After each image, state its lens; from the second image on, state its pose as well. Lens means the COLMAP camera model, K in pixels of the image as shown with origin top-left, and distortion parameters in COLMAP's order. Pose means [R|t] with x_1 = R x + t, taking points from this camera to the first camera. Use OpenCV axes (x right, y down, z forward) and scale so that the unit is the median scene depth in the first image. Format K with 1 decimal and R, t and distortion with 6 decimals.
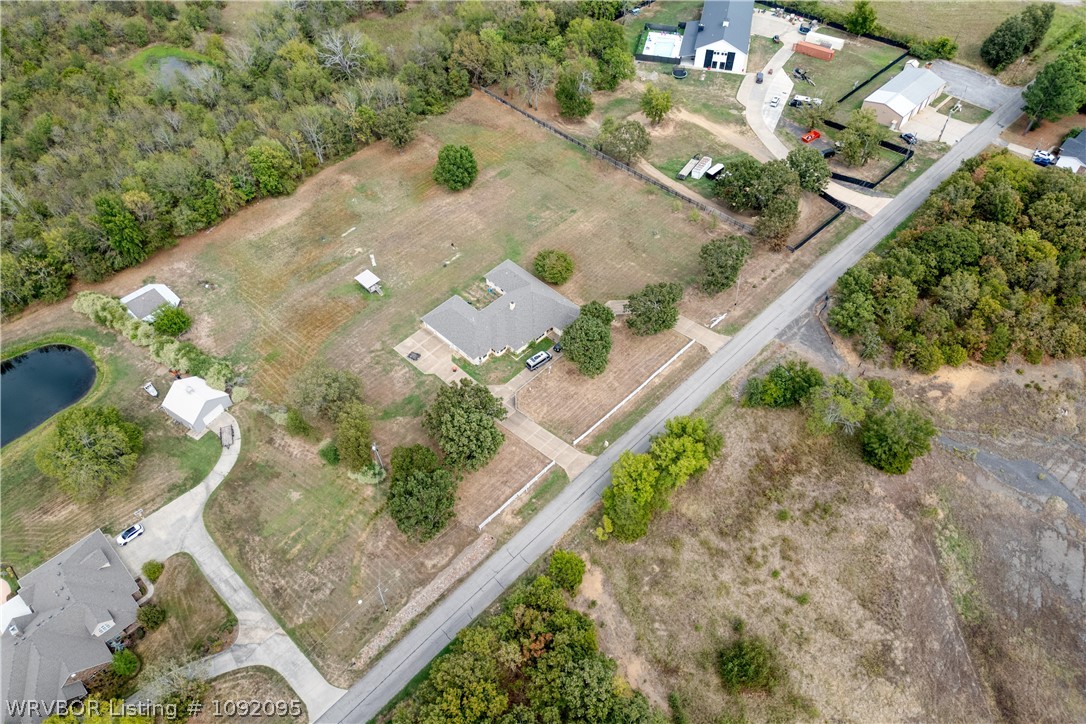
lens RADIAL K [[759.4, 0, 549.9], [0, 759.4, 360.9], [0, 0, 1]] dist [0.090588, -0.096133]
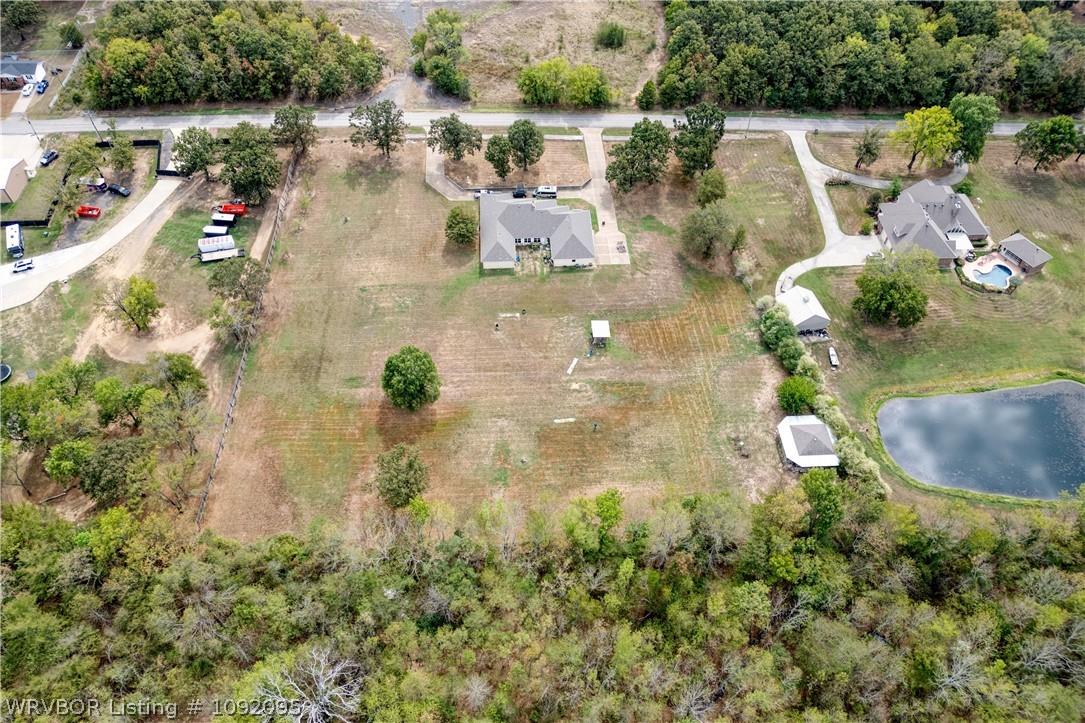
lens RADIAL K [[758.7, 0, 549.4], [0, 758.7, 360.4], [0, 0, 1]] dist [0.090588, -0.096133]
pose [[-0.734521, -0.534564, 0.417995, -0.638891], [0.509302, -0.027221, 0.860158, -1.000902], [-0.448431, 0.844690, 0.292249, 0.832953]]
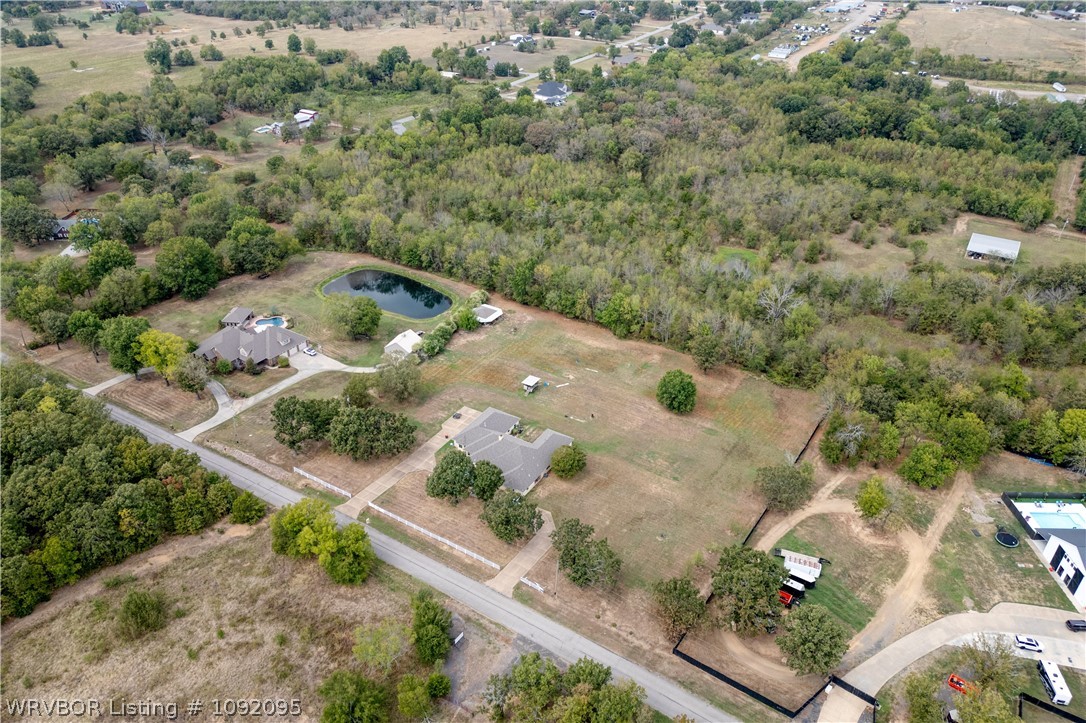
lens RADIAL K [[759.4, 0, 549.9], [0, 759.4, 360.4], [0, 0, 1]] dist [0.090588, -0.096133]
pose [[0.221281, 0.508448, -0.832175, 0.852393], [-0.759191, 0.625413, 0.180245, -0.403548], [0.612098, 0.591895, 0.524400, 0.353723]]
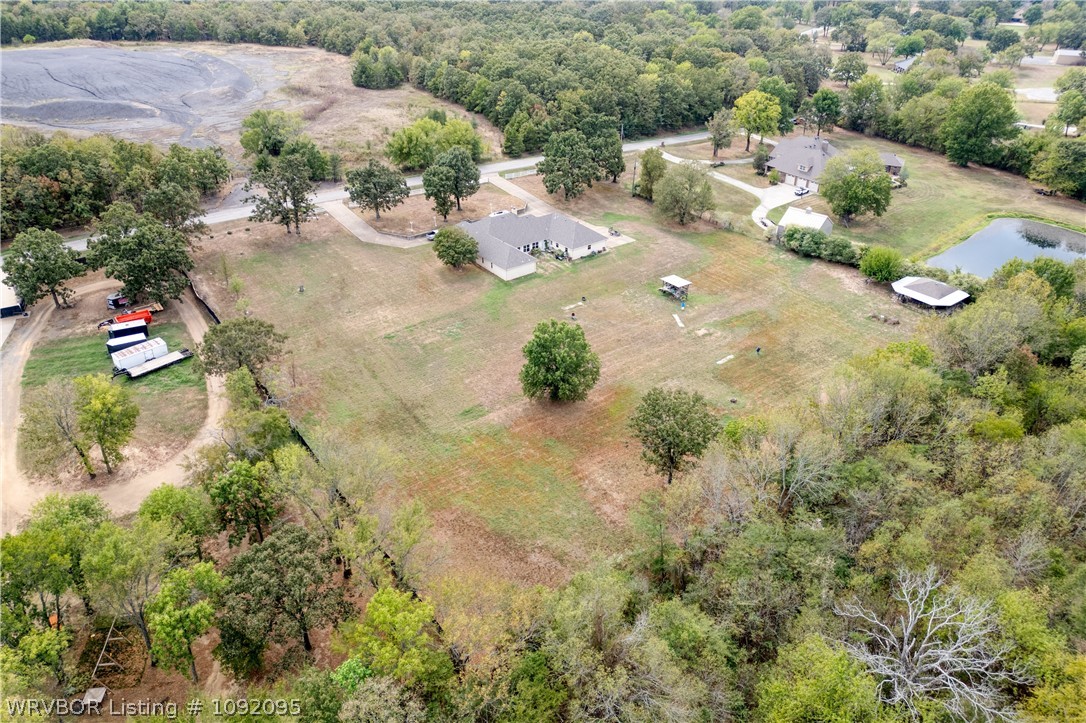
lens RADIAL K [[759.4, 0, 549.9], [0, 759.4, 360.4], [0, 0, 1]] dist [0.090588, -0.096133]
pose [[-0.990214, -0.085817, 0.110049, -0.212848], [0.095041, 0.162741, 0.982081, -0.970873], [-0.102189, 0.982930, -0.152992, 1.295540]]
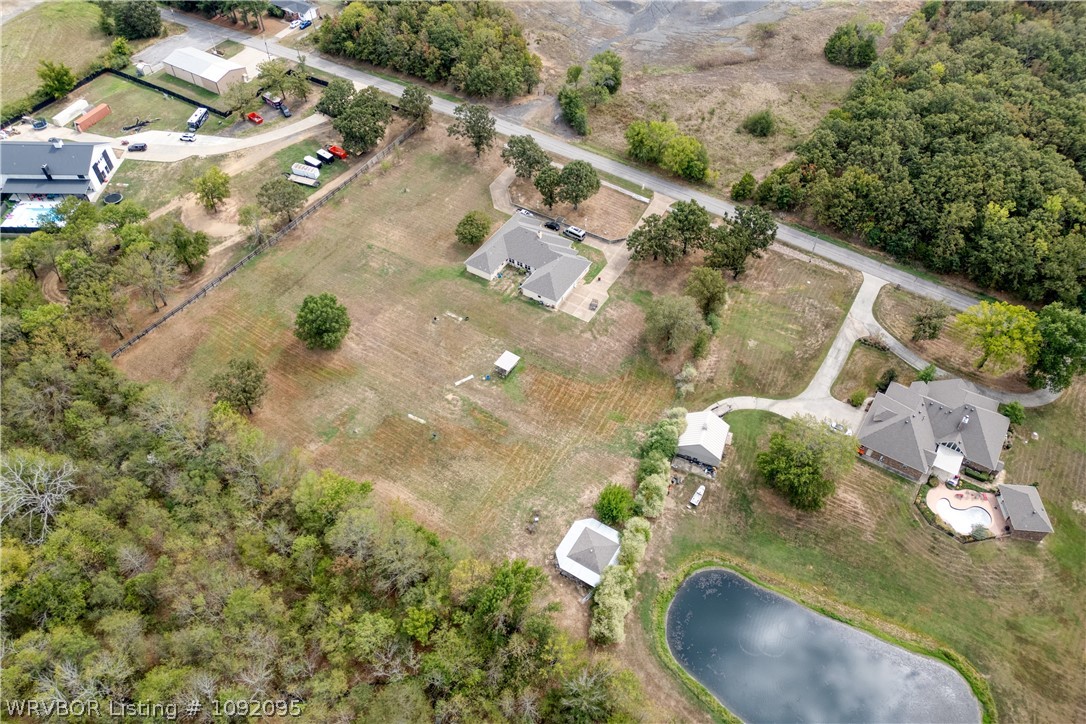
lens RADIAL K [[759.4, 0, 549.9], [0, 759.4, 360.9], [0, 0, 1]] dist [0.090588, -0.096133]
pose [[-0.216506, -0.723770, 0.655197, -0.923025], [0.743142, 0.313054, 0.591385, -0.665698], [-0.633139, 0.614942, 0.470086, 0.549373]]
